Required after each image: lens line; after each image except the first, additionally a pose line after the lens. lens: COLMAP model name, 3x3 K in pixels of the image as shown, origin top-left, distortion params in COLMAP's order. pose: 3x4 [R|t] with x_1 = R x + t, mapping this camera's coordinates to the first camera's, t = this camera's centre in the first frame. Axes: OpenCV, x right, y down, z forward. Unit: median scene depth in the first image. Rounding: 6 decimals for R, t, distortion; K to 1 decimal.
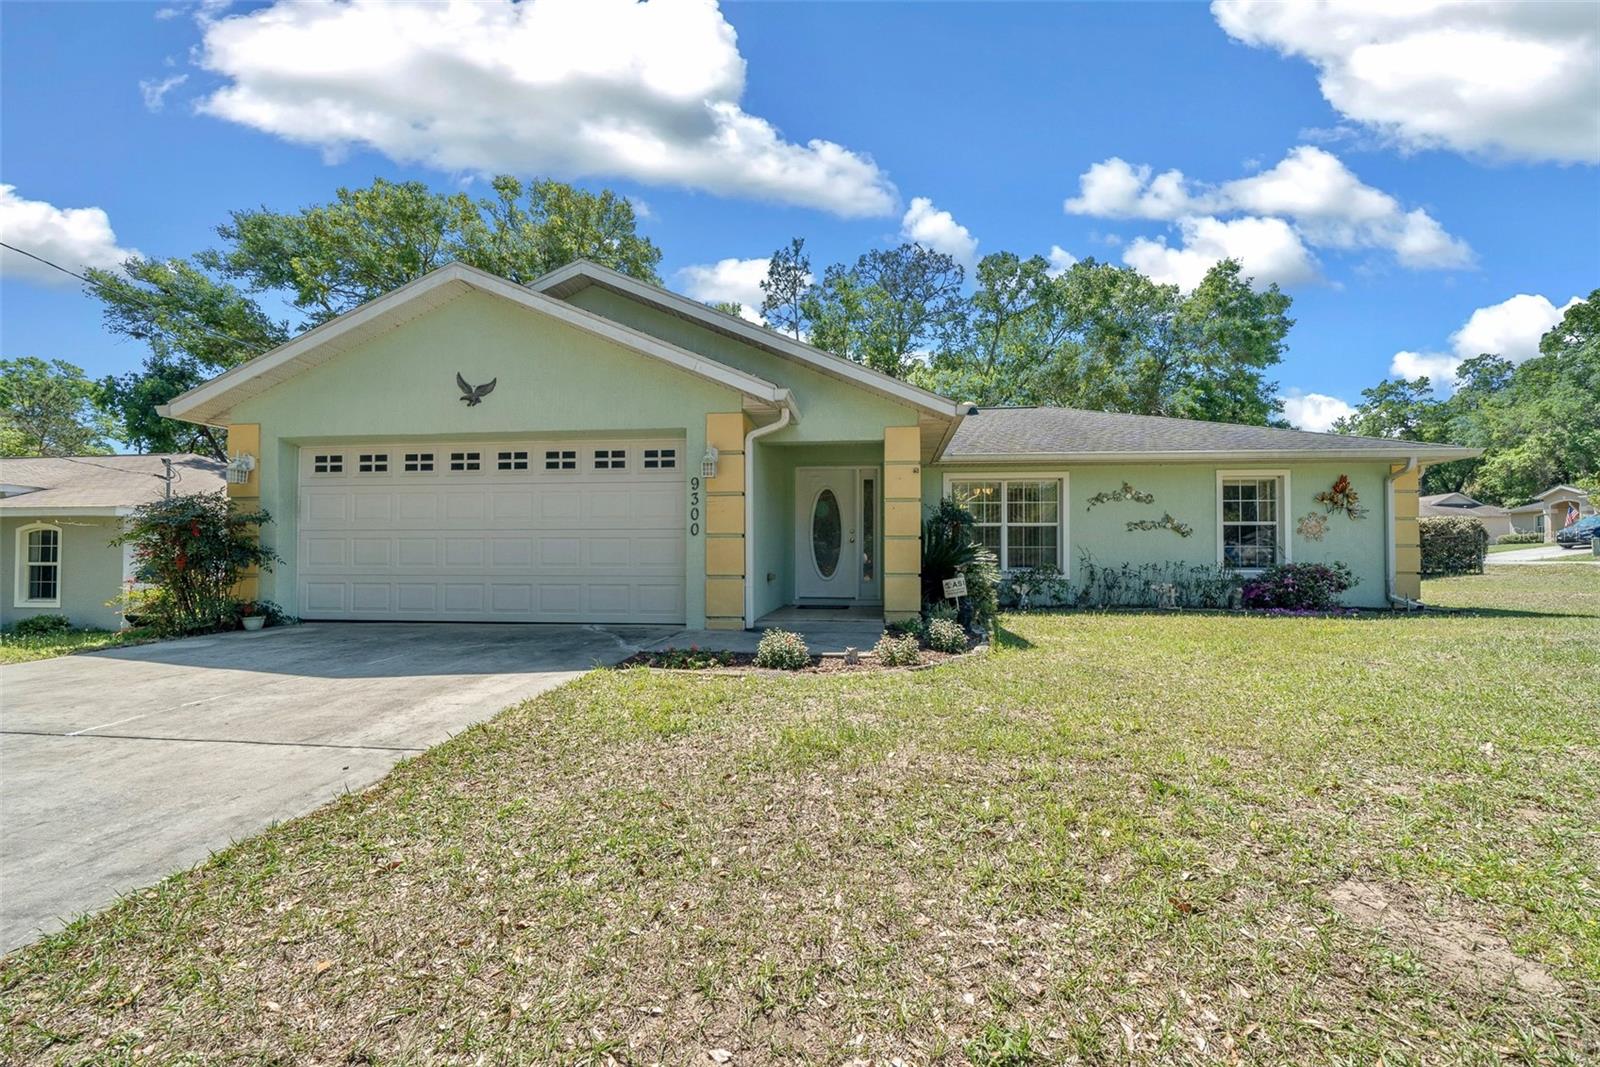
lens RADIAL K [[545.8, 0, 889.3], [0, 545.8, 553.7], [0, 0, 1]] dist [-0.004728, -0.000252]
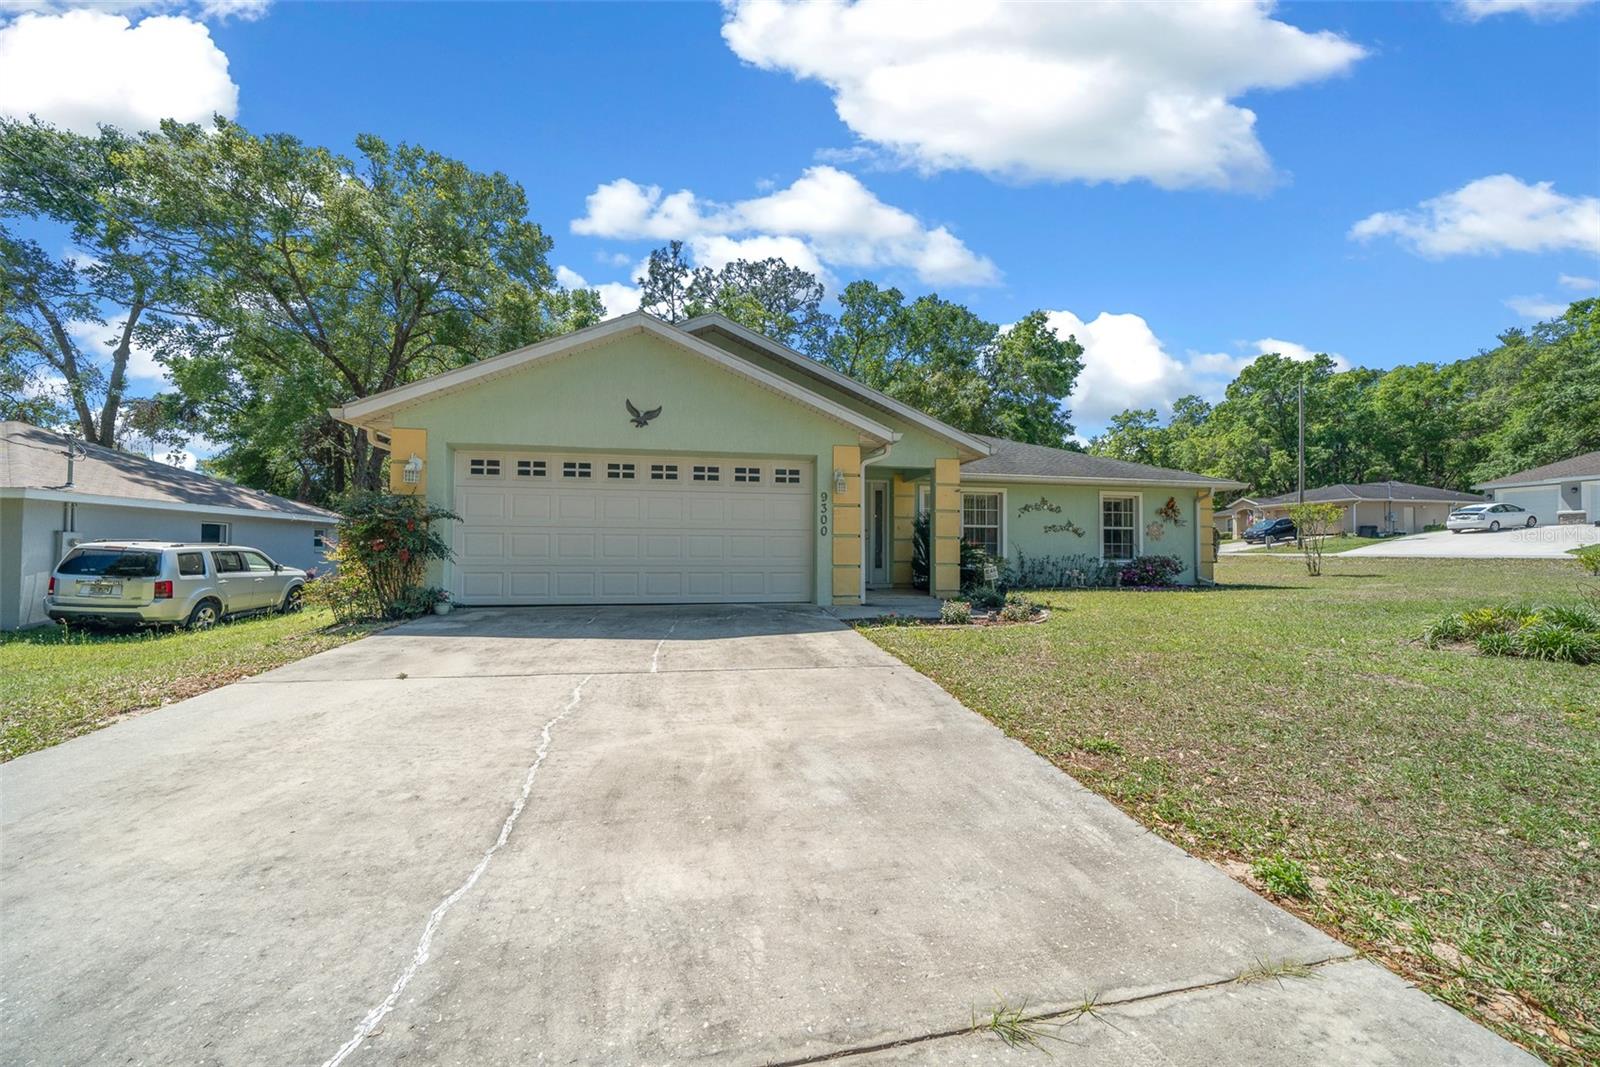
lens RADIAL K [[553.2, 0, 800.0], [0, 553.2, 533.5], [0, 0, 1]] dist [-0.003092, -0.000232]
pose [[0.968741, 0.012060, 0.247782, -0.516265], [-0.008580, 0.999849, -0.015118, -0.011718], [-0.247927, 0.012519, 0.968698, -0.210272]]
